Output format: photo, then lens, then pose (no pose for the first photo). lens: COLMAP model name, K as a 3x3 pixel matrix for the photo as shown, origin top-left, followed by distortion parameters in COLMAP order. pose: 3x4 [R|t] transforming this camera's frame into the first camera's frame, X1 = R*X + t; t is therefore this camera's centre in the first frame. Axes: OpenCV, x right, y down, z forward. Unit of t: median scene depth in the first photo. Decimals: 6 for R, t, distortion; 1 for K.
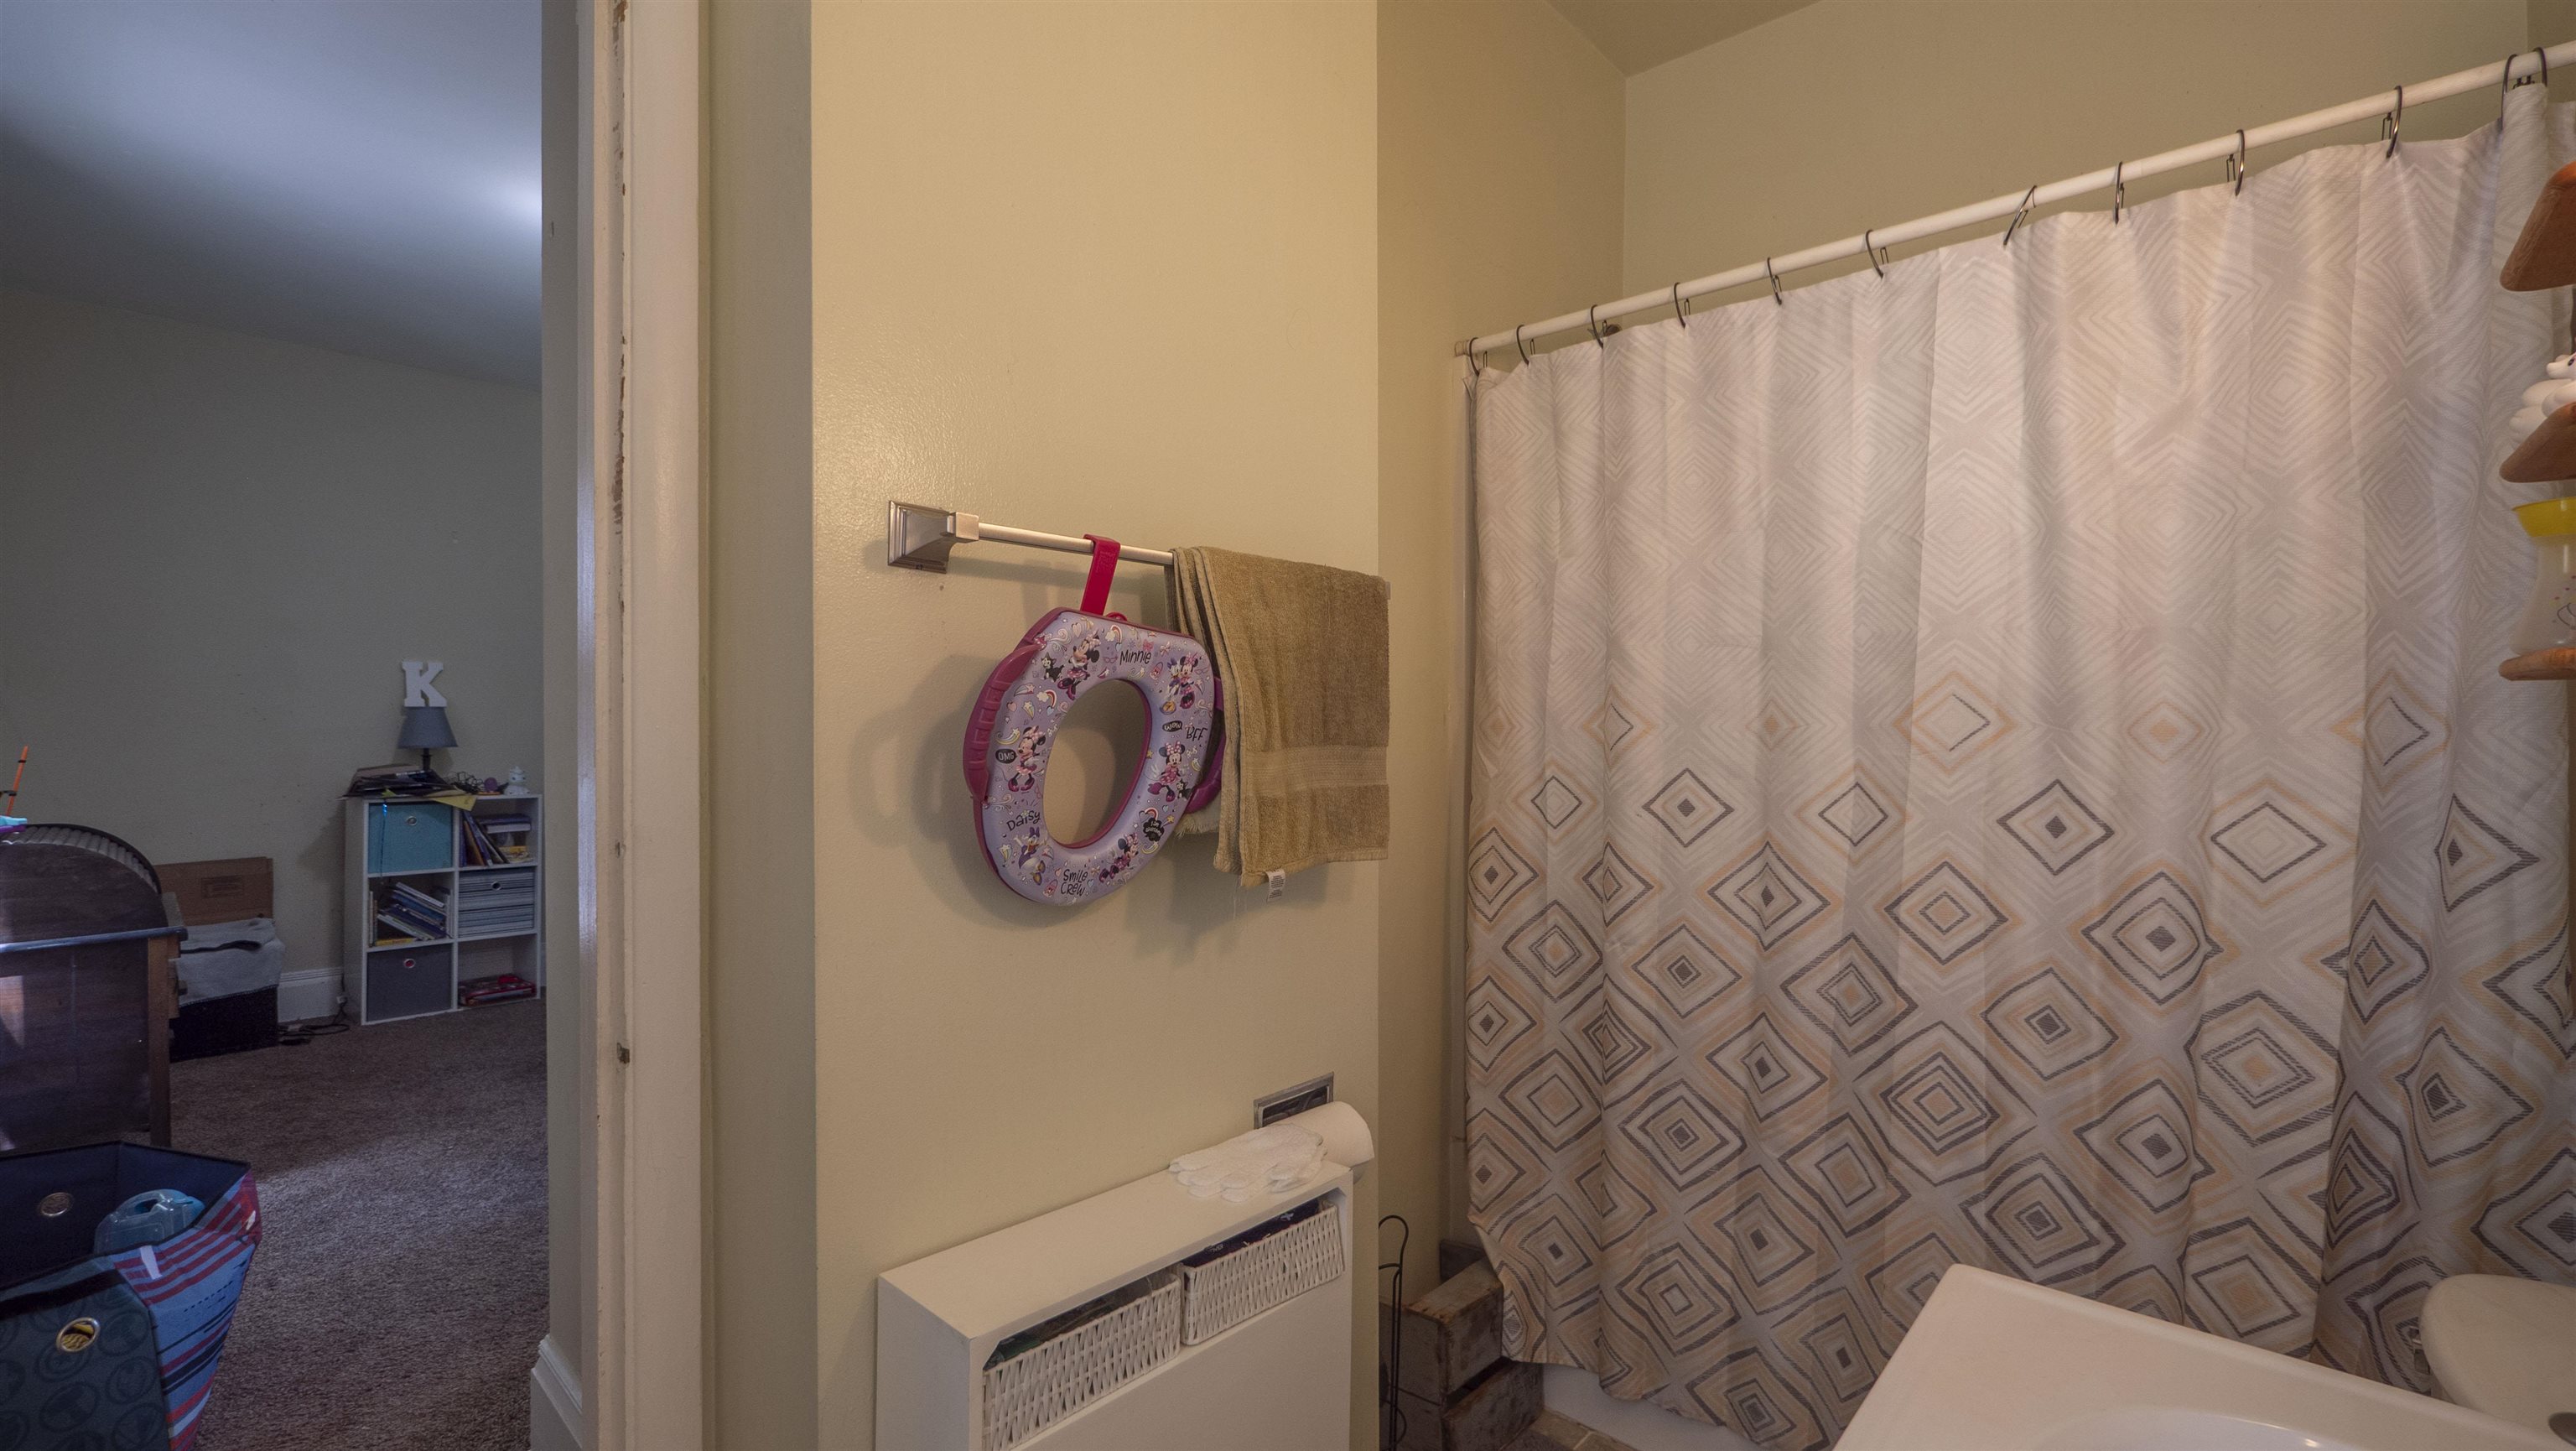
lens RADIAL K [[1101.9, 0, 1294.1], [0, 1101.9, 720.9], [0, 0, 1]] dist [0.002336, -0.000226]
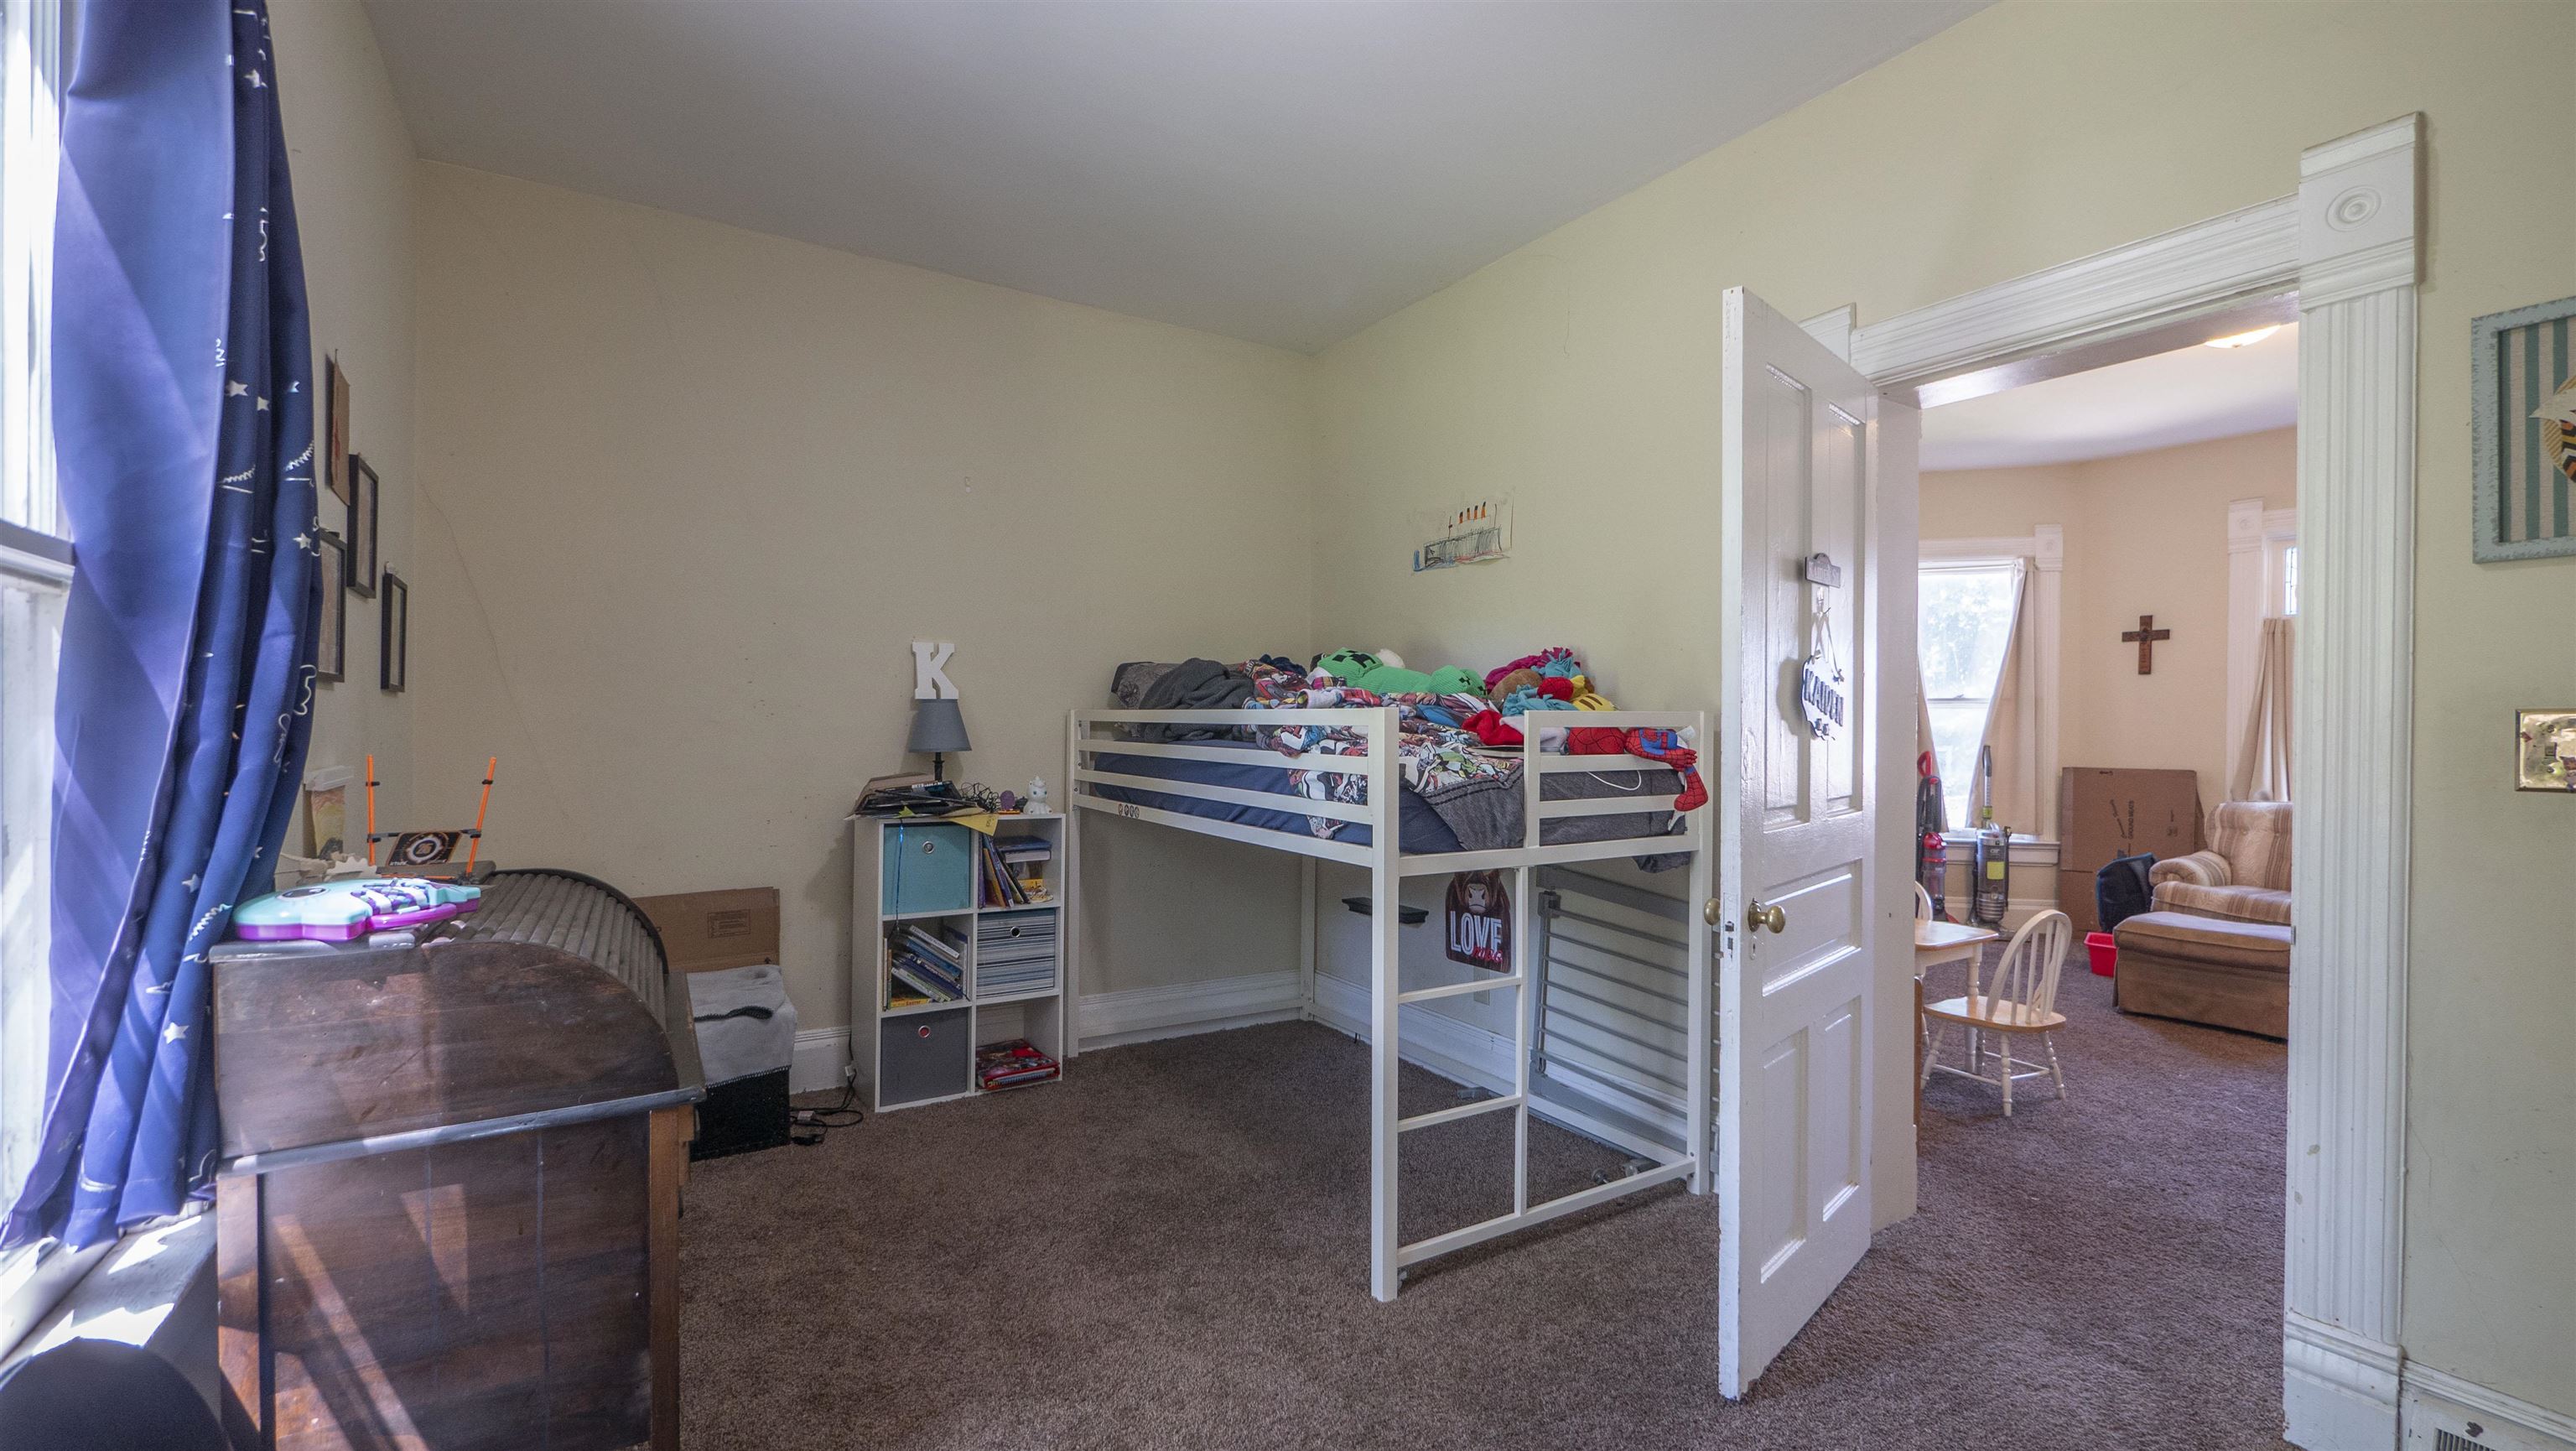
lens RADIAL K [[1101.9, 0, 1289.2], [0, 1101.9, 719.3], [0, 0, 1]] dist [0.002336, -0.000226]
pose [[0.959731, 0.001852, -0.280914, -0.337926], [-0.001612, 0.999998, 0.001084, 0.000011], [0.280916, -0.000588, 0.959732, 0.329033]]
